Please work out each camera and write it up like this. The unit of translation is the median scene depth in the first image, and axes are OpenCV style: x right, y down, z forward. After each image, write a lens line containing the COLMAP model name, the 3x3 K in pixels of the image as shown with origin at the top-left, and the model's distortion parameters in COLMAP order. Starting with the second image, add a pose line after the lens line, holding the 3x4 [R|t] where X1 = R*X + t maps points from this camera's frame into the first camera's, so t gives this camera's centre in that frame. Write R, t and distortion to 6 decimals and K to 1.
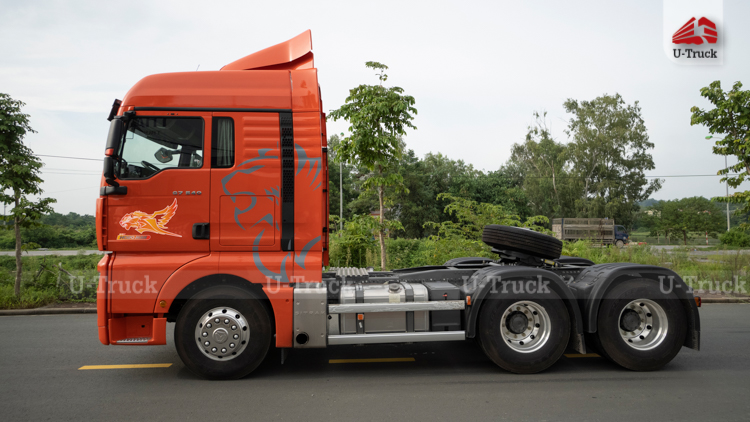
lens RADIAL K [[495.5, 0, 371.0], [0, 495.5, 192.5], [0, 0, 1]] dist [0.006413, -0.000152]
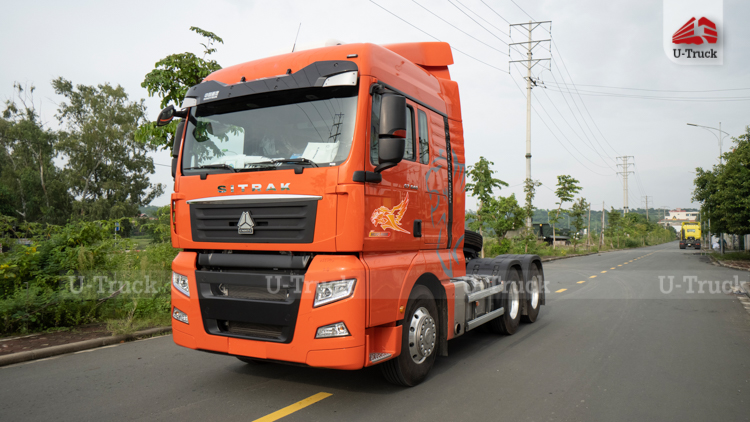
lens RADIAL K [[563.7, 0, 372.5], [0, 563.7, 206.8], [0, 0, 1]] dist [0.038859, 0.014372]
pose [[0.547336, 0.047684, 0.835554, -0.113718], [-0.066060, 0.997722, -0.013666, 0.004968], [-0.834302, -0.047717, 0.549239, 0.042770]]
